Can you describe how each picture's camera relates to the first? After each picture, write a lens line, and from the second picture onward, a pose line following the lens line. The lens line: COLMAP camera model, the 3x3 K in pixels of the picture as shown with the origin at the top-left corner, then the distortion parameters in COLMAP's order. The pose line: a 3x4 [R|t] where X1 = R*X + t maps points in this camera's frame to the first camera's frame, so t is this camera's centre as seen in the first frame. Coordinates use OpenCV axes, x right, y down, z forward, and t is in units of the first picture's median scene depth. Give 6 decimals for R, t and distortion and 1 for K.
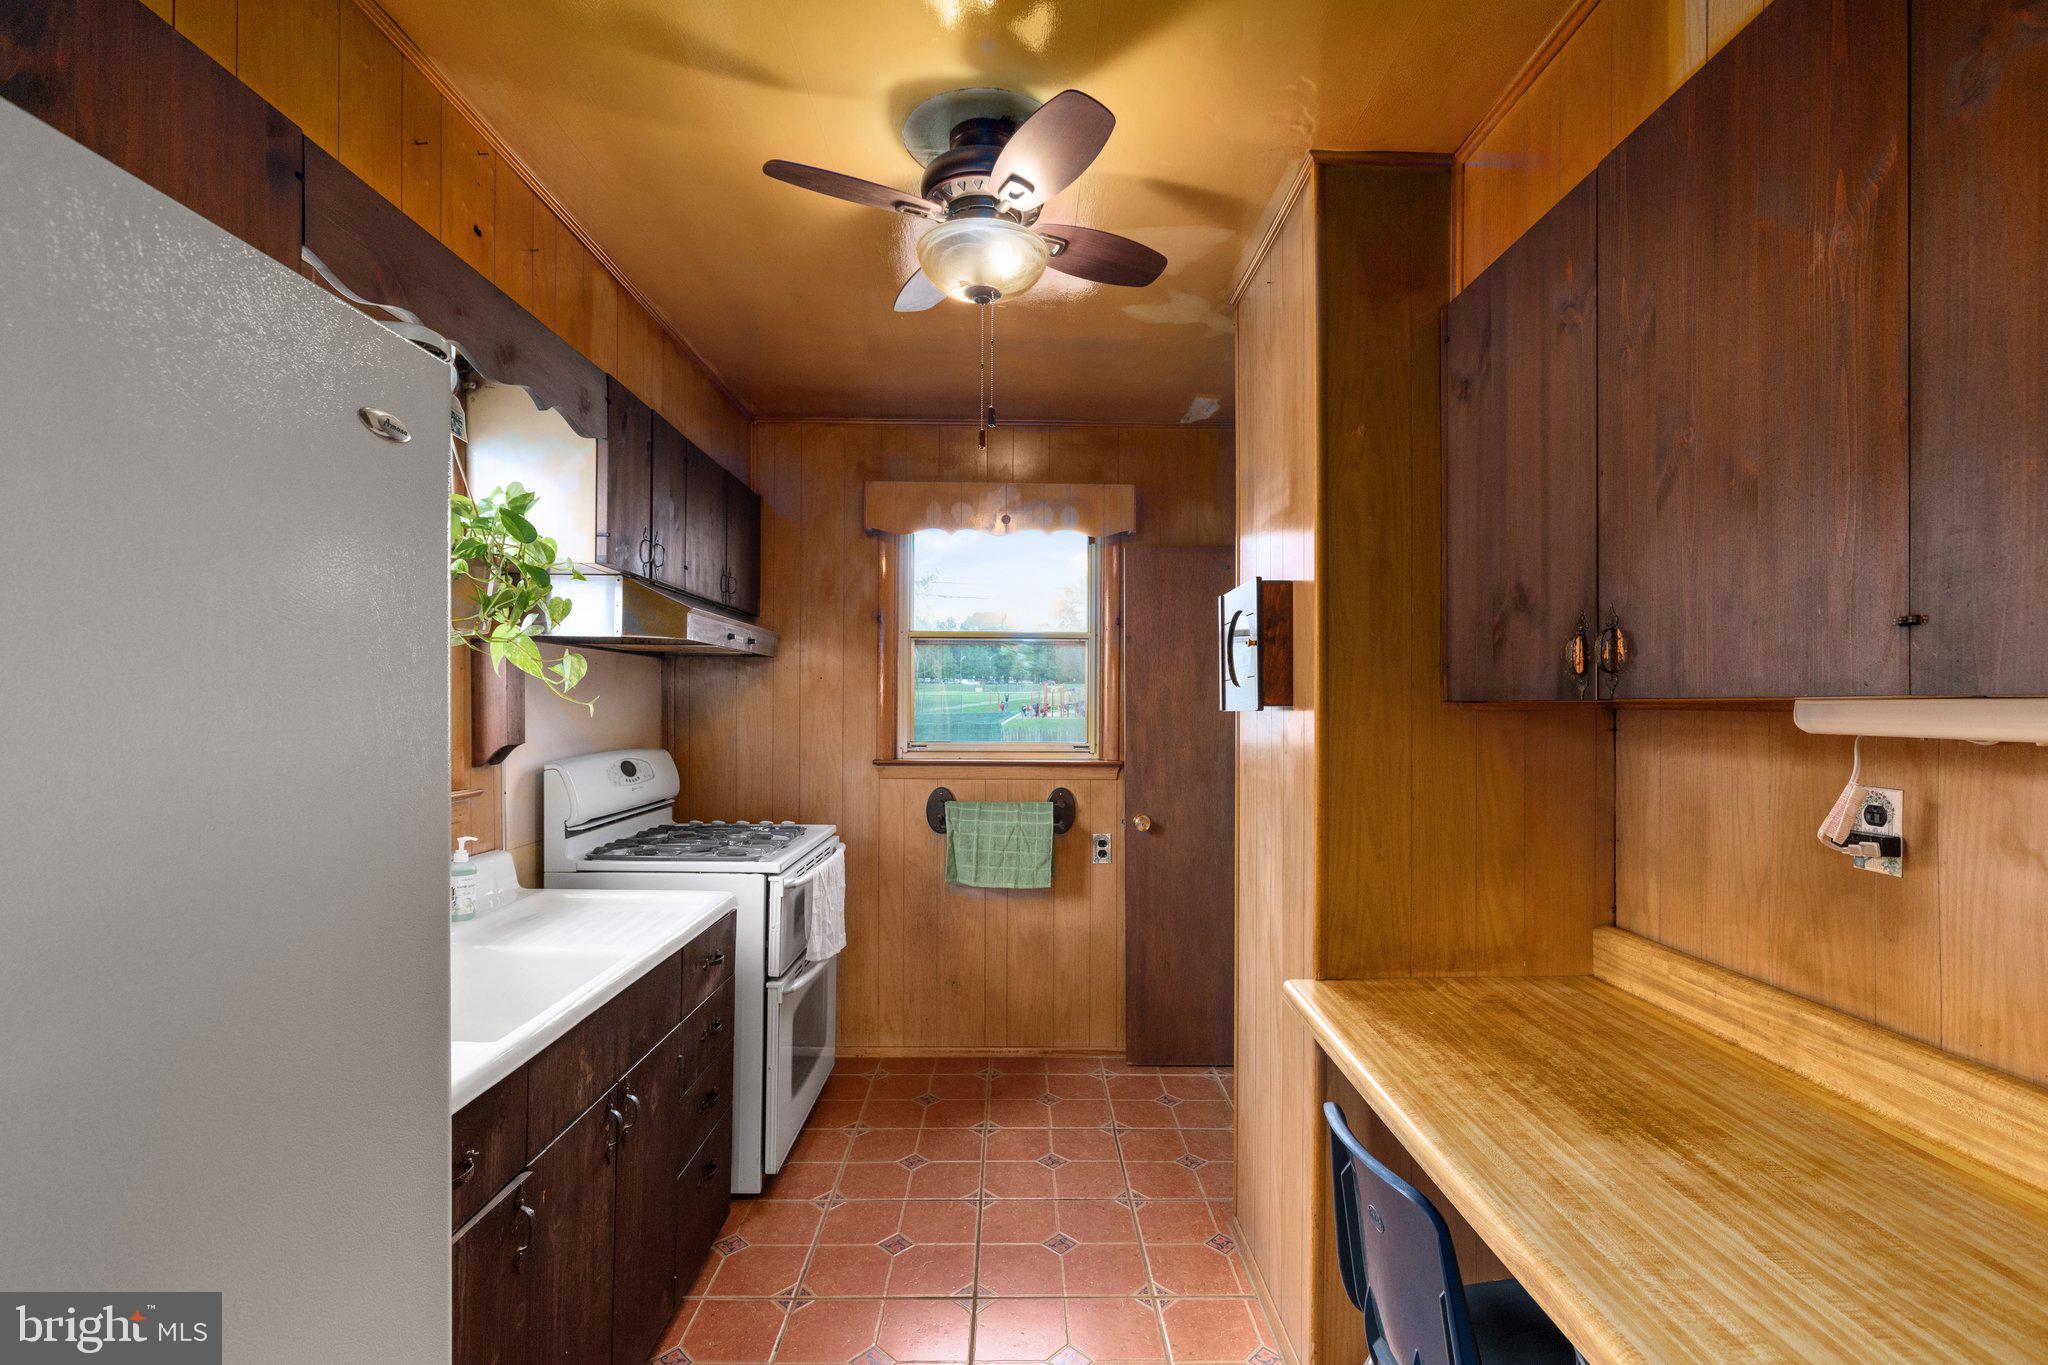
lens RADIAL K [[920.2, 0, 1025.5], [0, 920.2, 693.2], [0, 0, 1]] dist [0.009663, -0.000142]
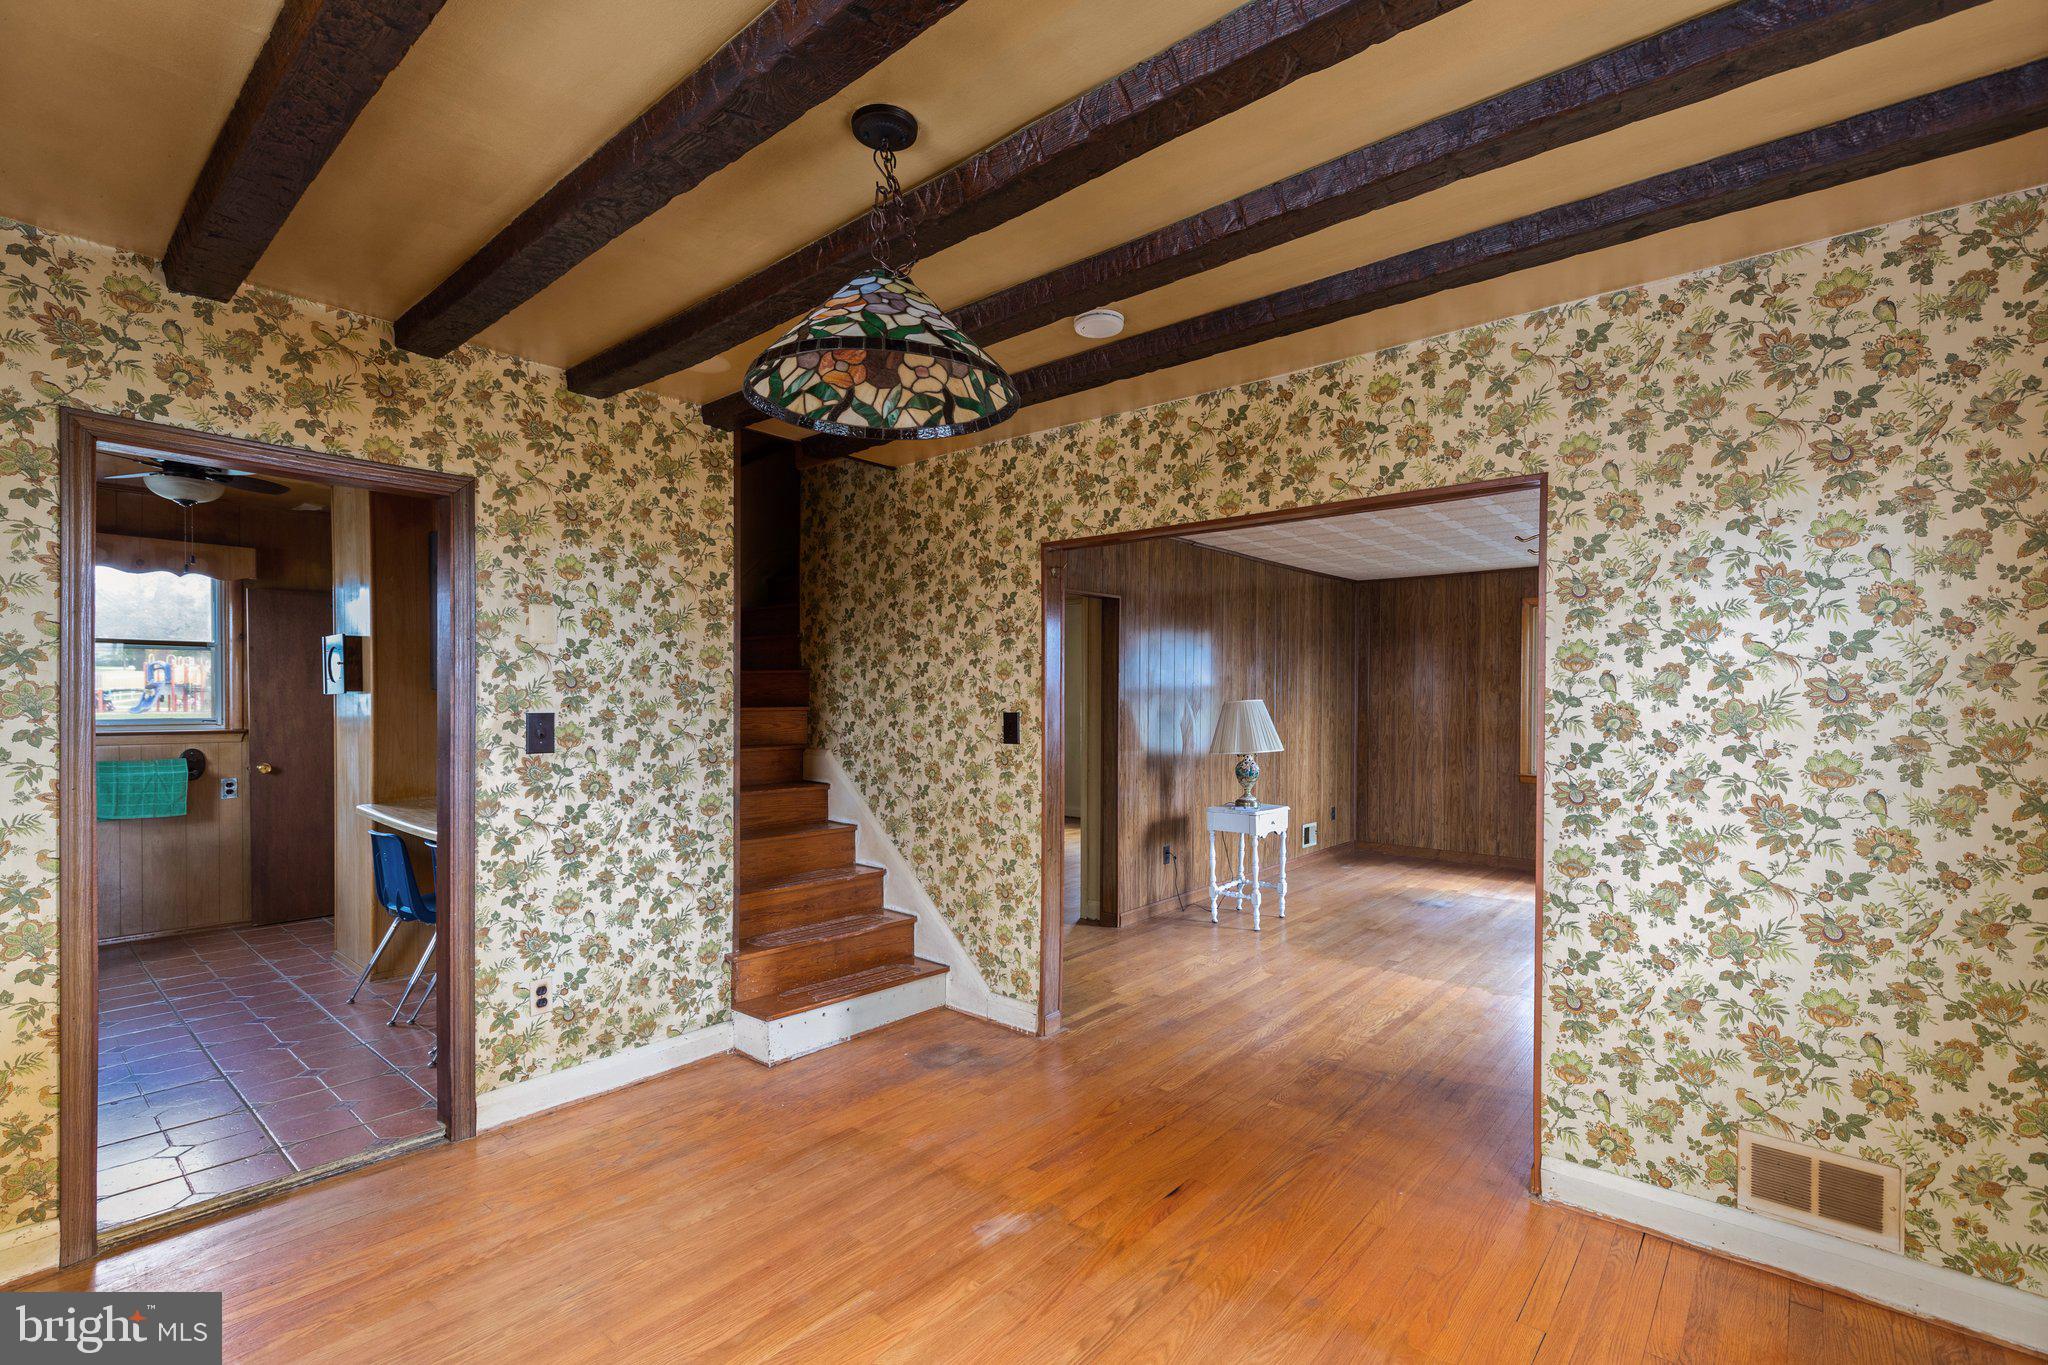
lens RADIAL K [[920.2, 0, 1017.8], [0, 920.2, 710.0], [0, 0, 1]] dist [0.009663, -0.000142]
pose [[0.666430, -0.014060, 0.745435, -0.189329], [-0.007309, 0.999651, 0.025389, -0.005597], [-0.745531, -0.022368, 0.666095, -0.984070]]
